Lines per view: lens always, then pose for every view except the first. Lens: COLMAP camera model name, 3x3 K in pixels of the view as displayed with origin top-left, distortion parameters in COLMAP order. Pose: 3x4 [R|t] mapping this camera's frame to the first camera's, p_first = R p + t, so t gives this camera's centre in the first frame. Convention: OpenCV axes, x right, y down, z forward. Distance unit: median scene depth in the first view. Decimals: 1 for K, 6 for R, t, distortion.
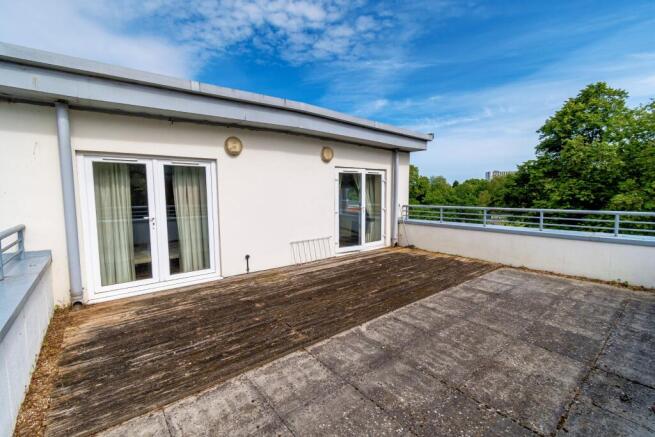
lens RADIAL K [[287.7, 0, 327.5], [0, 287.7, 218.5], [0, 0, 1]] dist [0.002610, -0.000323]
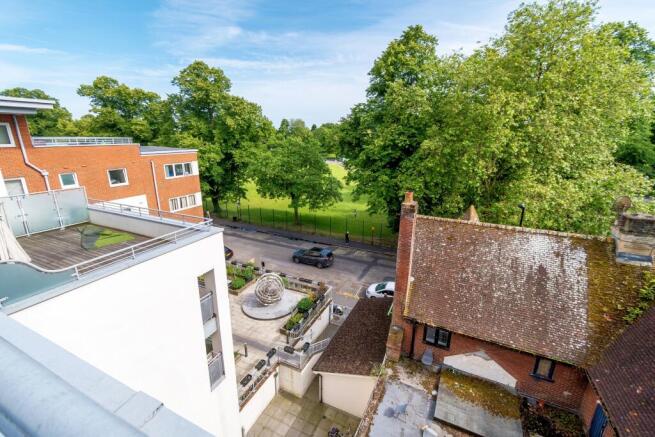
lens RADIAL K [[288.9, 0, 314.6], [0, 288.9, 216.3], [0, 0, 1]] dist [-0.001141, -0.000074]
pose [[0.911390, -0.099241, 0.399400, 0.145324], [0.024408, 0.981816, 0.188261, -0.014715], [-0.410820, -0.161831, 0.897239, 0.134426]]
